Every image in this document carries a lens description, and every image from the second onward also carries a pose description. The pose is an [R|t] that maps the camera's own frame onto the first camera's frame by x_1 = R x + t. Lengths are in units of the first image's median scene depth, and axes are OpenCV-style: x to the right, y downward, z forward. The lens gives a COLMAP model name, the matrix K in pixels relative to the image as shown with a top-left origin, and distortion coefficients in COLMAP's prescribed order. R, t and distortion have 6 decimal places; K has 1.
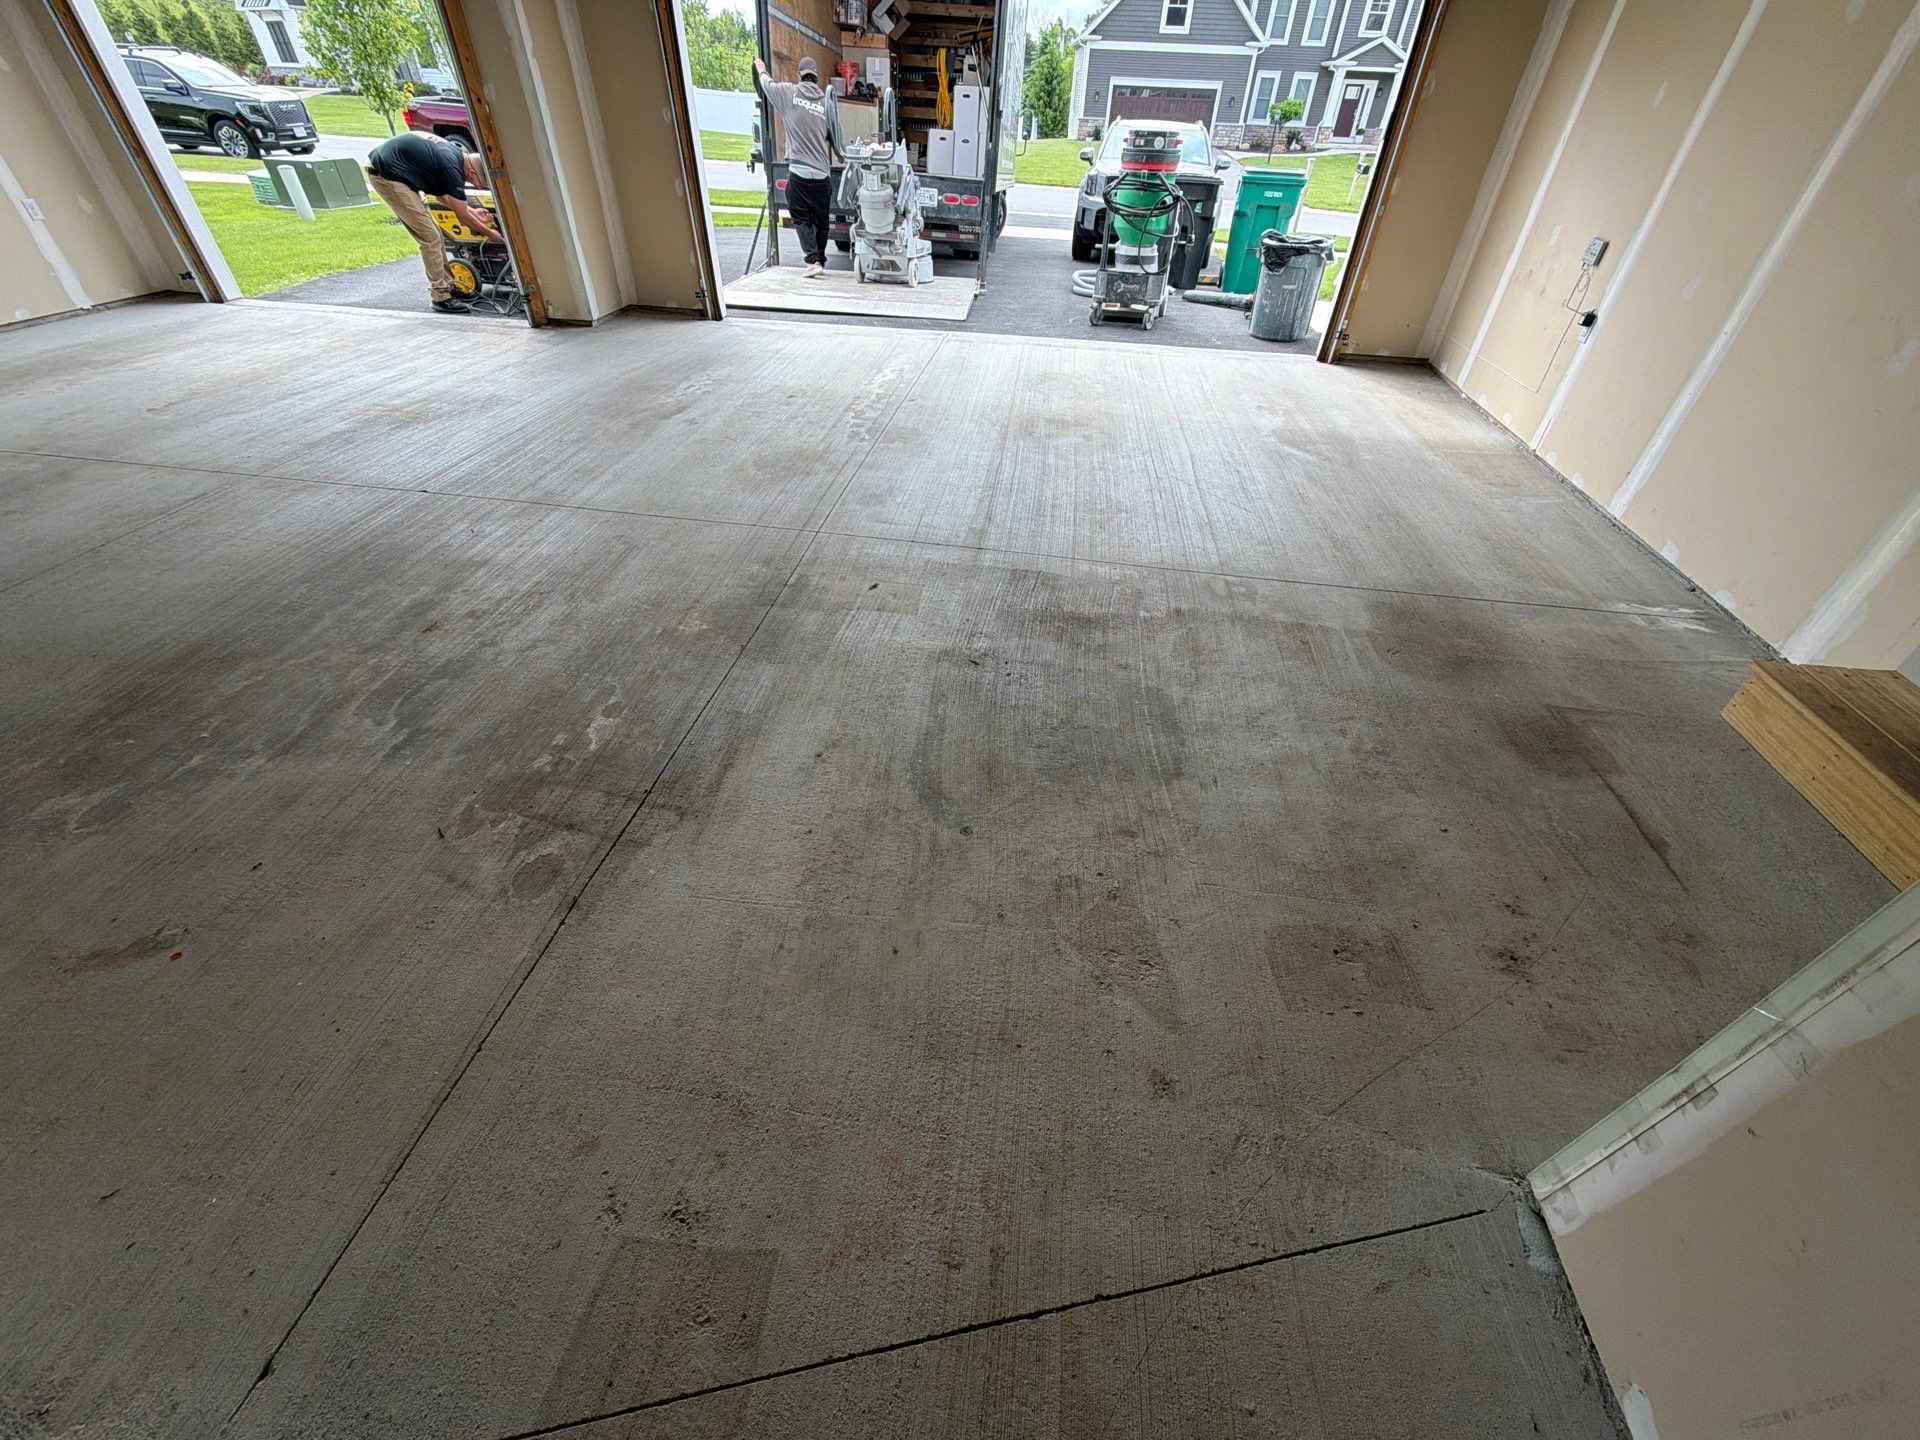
lens RADIAL K [[766.7, 0, 965.9], [0, 766.7, 721.6], [0, 0, 1]] dist [0.001204, -0.000627]
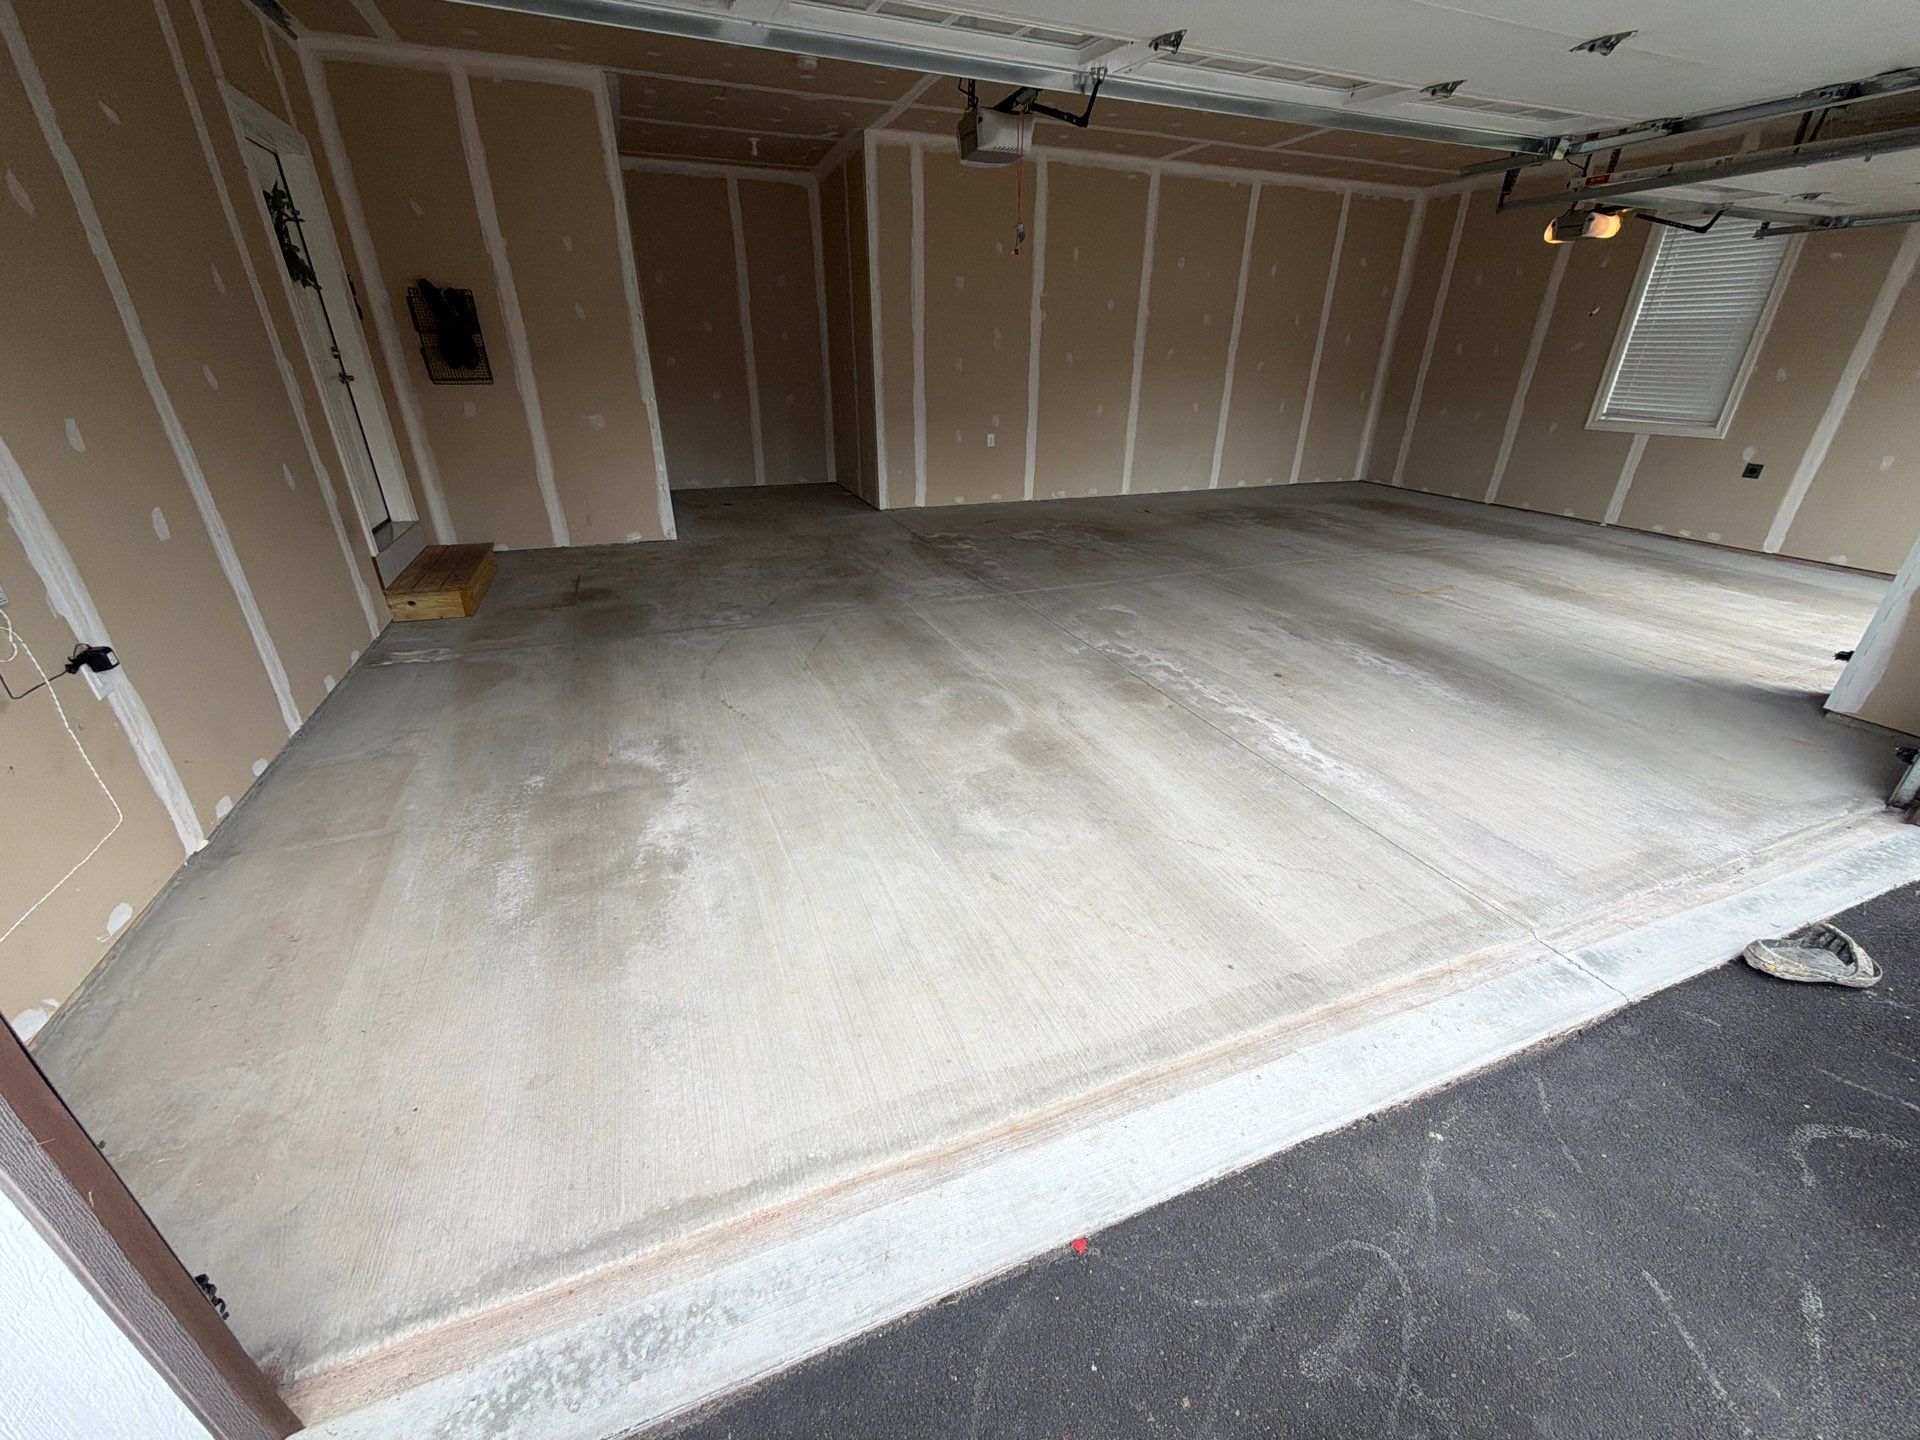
lens RADIAL K [[766.7, 0, 965.9], [0, 766.7, 721.6], [0, 0, 1]] dist [0.001204, -0.000627]
pose [[-0.866909, 0.180820, -0.464513, 0.334363], [-0.344751, 0.455563, 0.820737, -0.708362], [0.360021, 0.871646, -0.332594, 0.881898]]
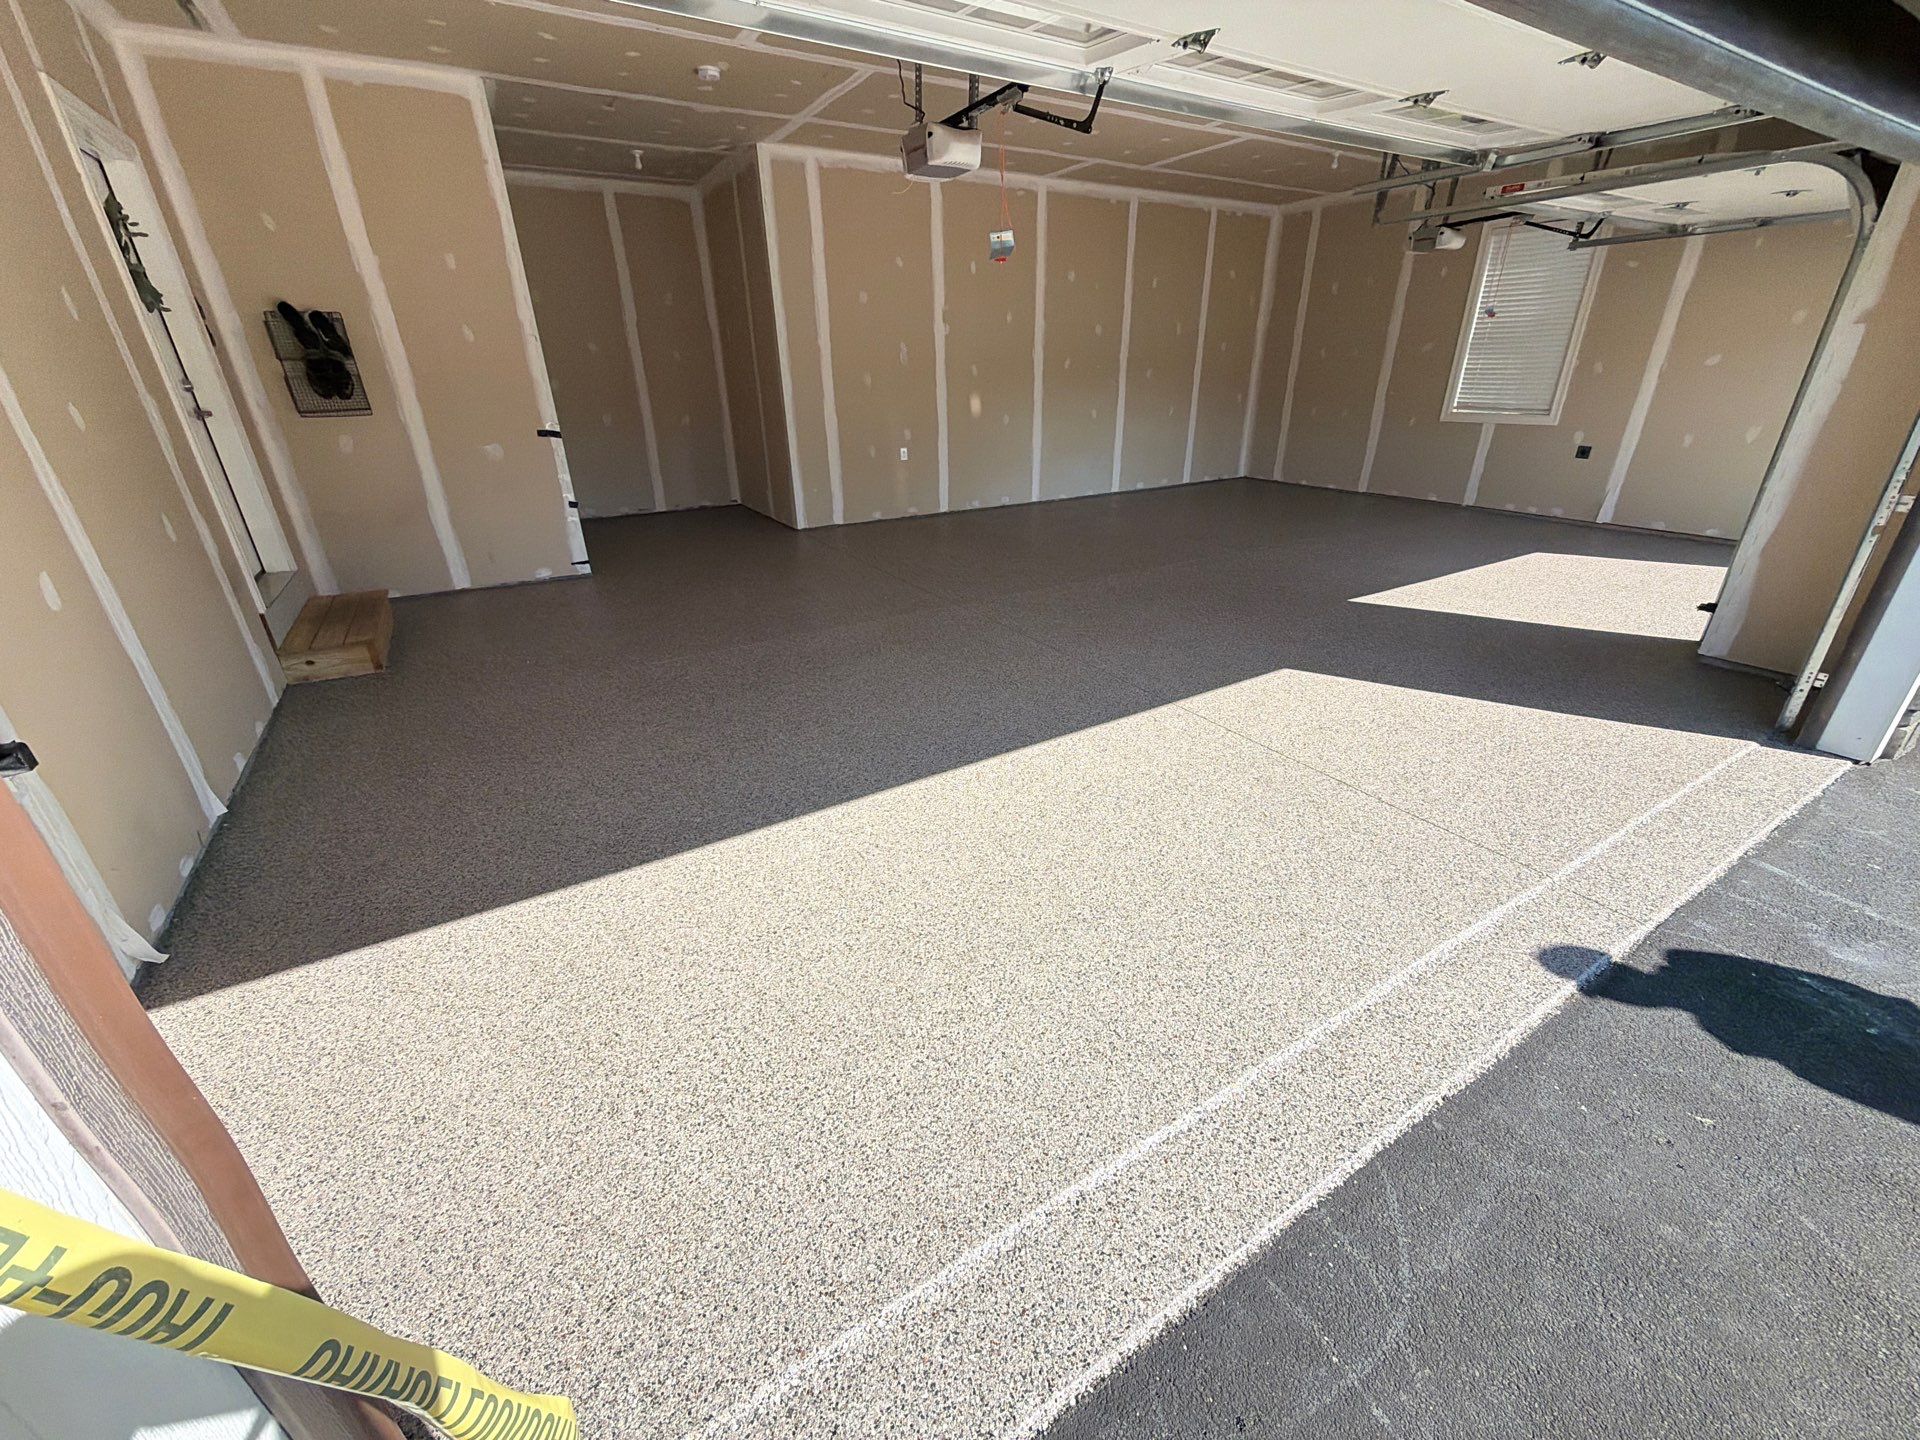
lens RADIAL K [[764.1, 0, 960.0], [0, 764.1, 720.0], [0, 0, 1]] dist [-0.001493, -0.000506]
pose [[-0.775548, 0.247295, -0.580836, 0.385300], [-0.408742, 0.504477, 0.760548, -0.671671], [0.481098, 0.827253, -0.290166, 0.845844]]
